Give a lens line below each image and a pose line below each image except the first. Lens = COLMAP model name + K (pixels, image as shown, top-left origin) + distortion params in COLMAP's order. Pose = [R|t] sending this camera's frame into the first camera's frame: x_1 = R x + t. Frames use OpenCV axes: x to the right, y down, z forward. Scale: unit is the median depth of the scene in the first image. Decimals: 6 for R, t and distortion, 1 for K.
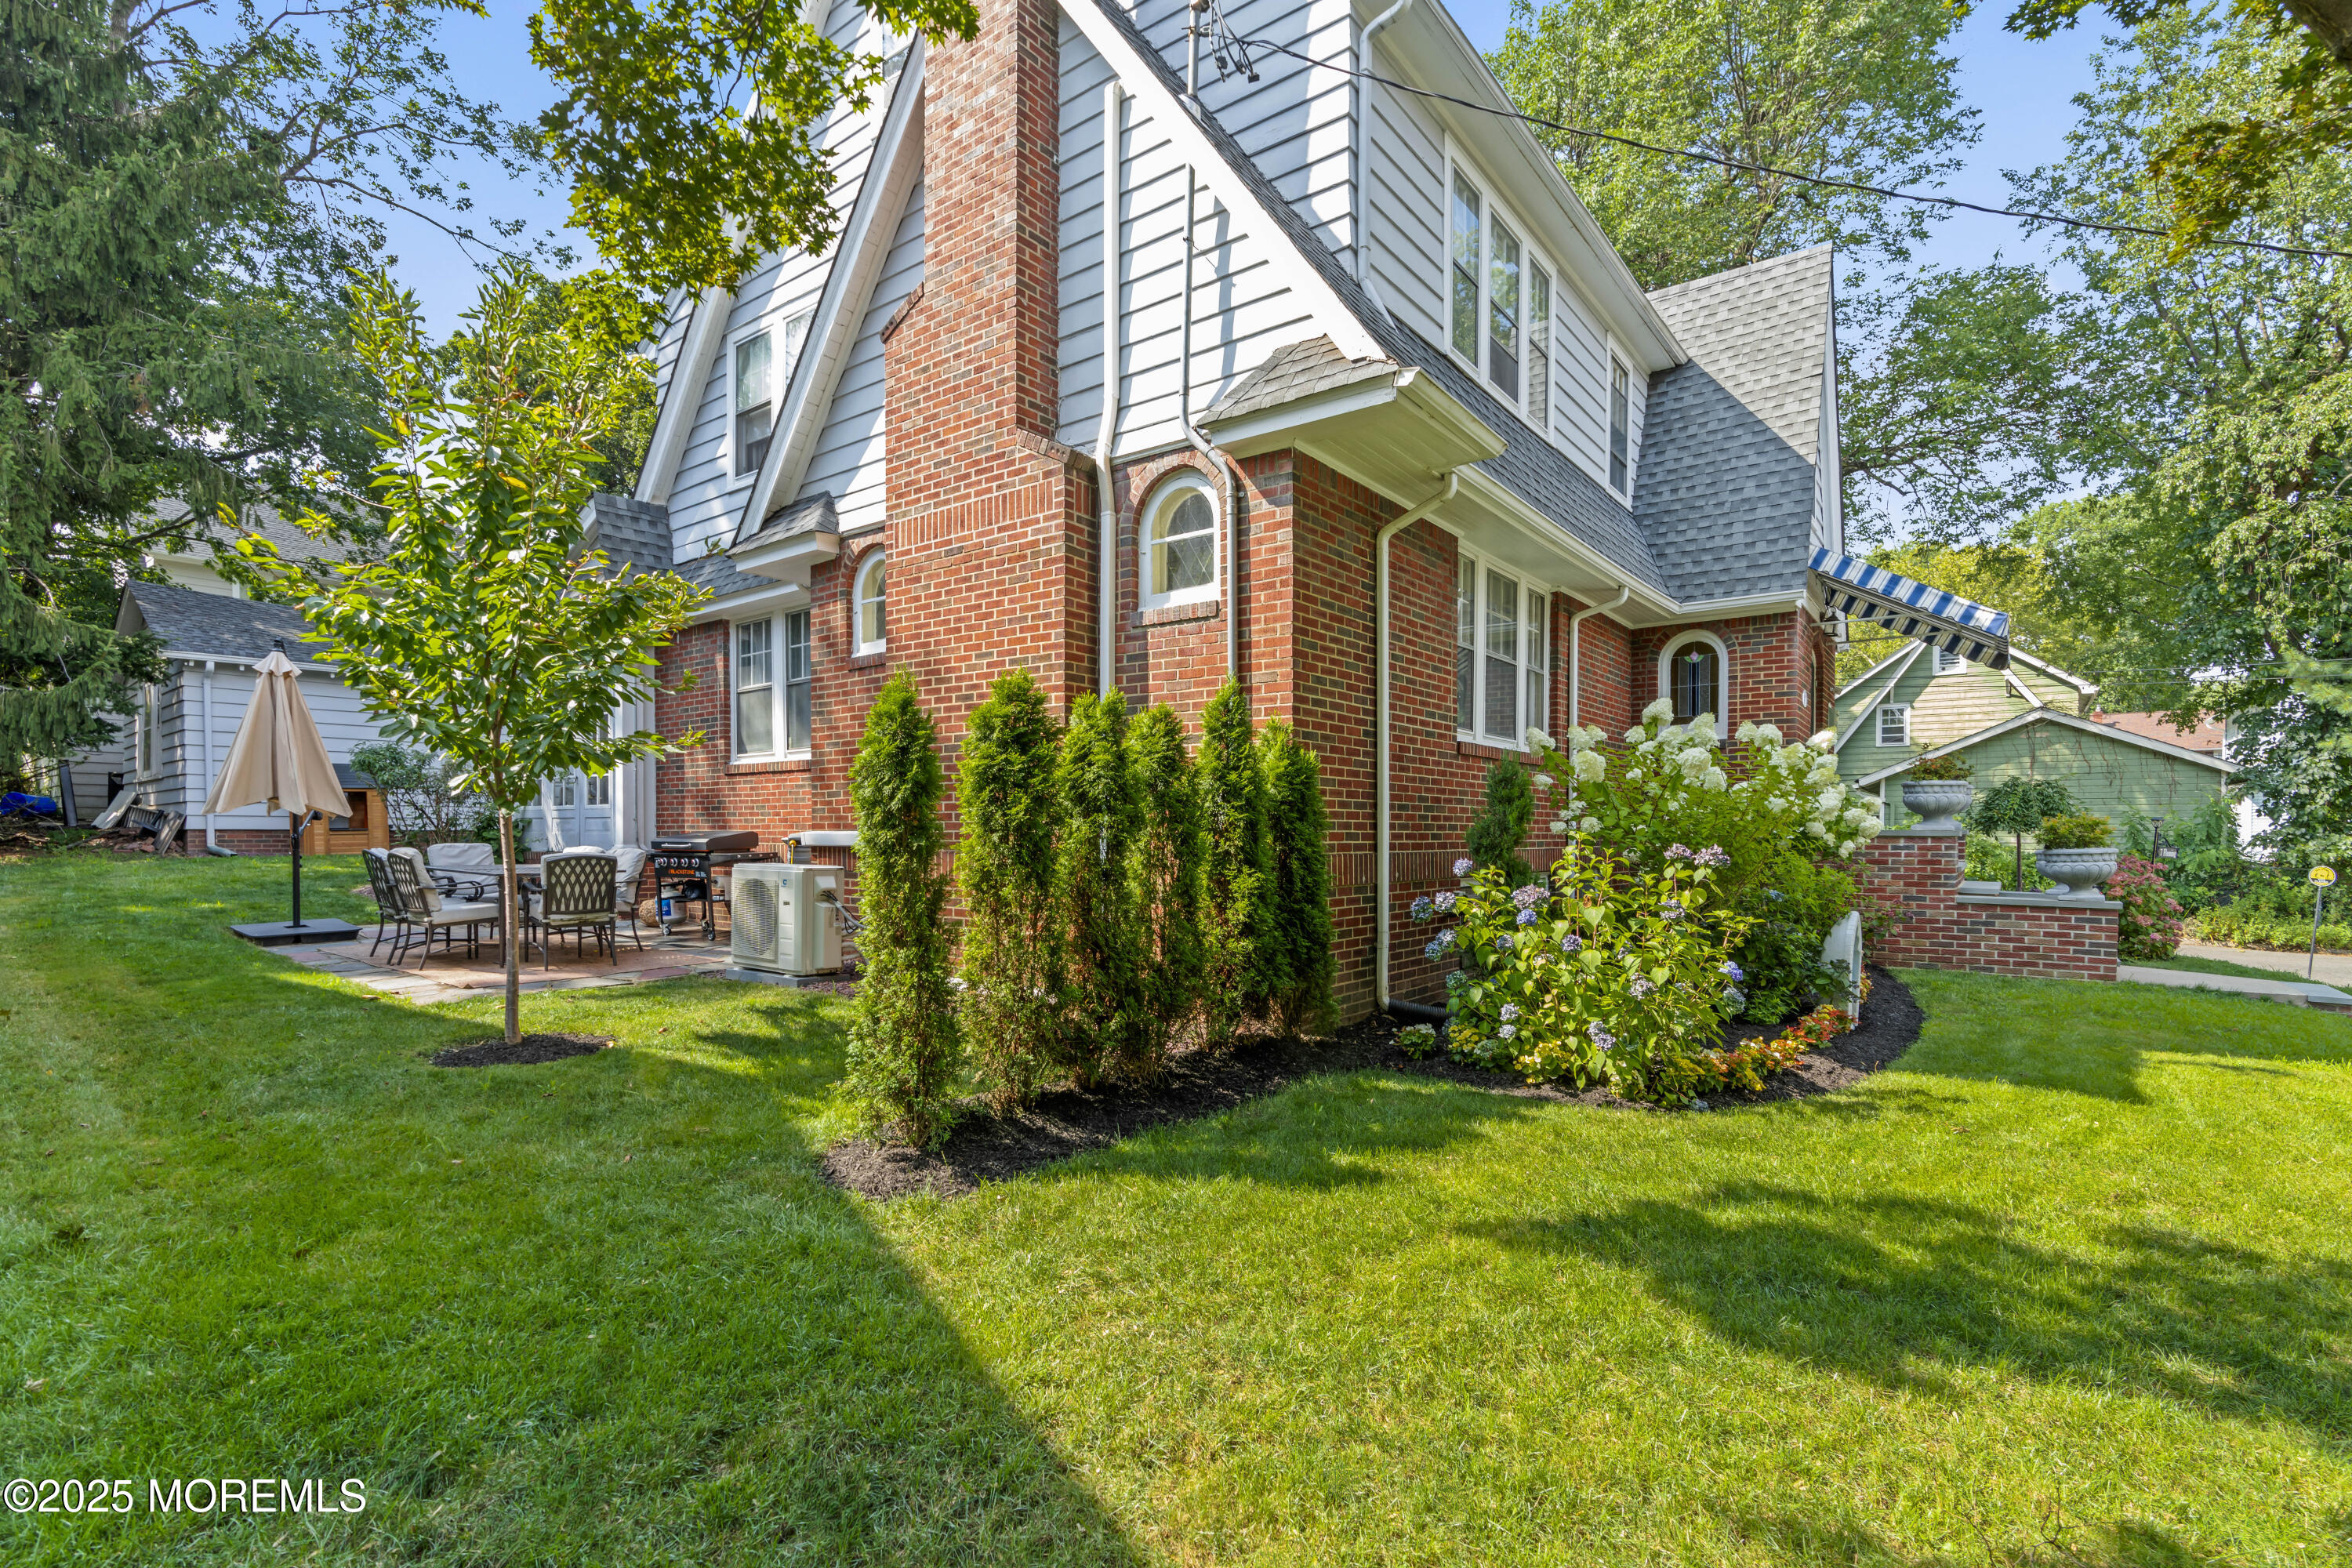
lens RADIAL K [[1070.1, 0, 1158.0], [0, 1070.1, 847.8], [0, 0, 1]] dist [-0.013409, 0.006328]
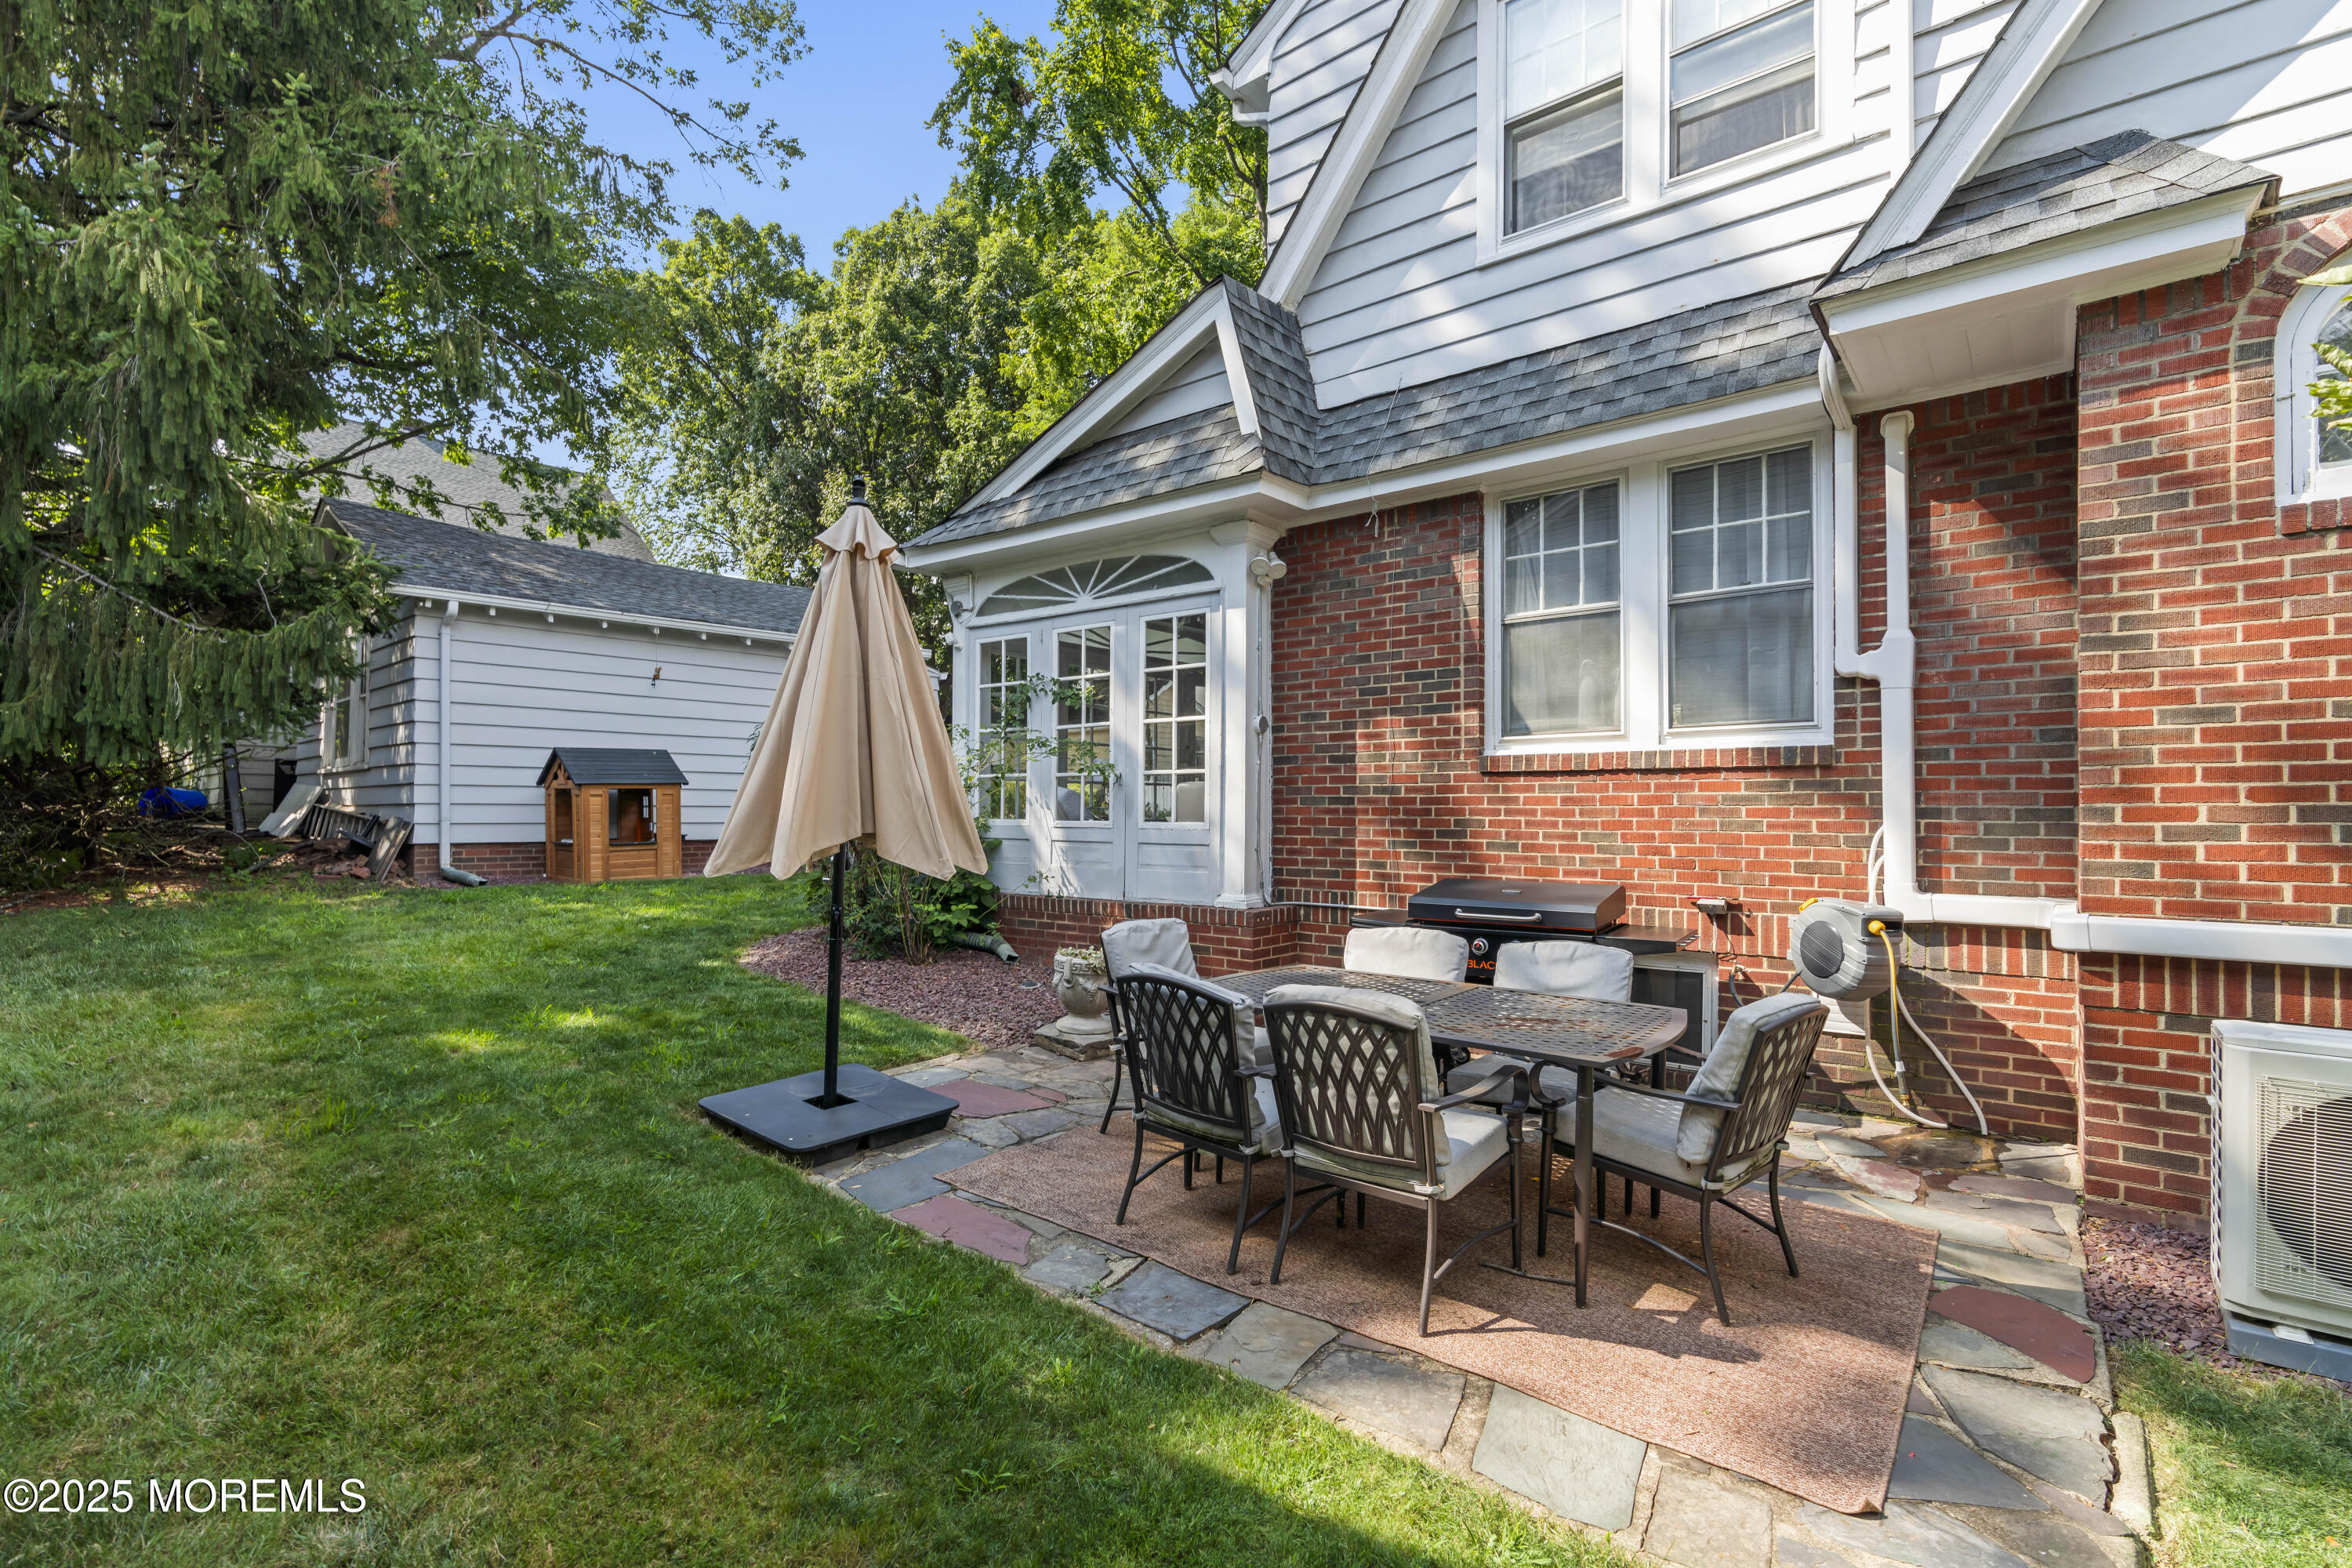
lens RADIAL K [[1070.1, 0, 1182.4], [0, 1070.1, 791.2], [0, 0, 1]] dist [-0.013409, 0.006328]
pose [[0.999458, 0.001370, -0.032888, -0.396308], [-0.002488, 0.999420, -0.033969, -0.029521], [0.032823, 0.034033, 0.998882, 0.329310]]
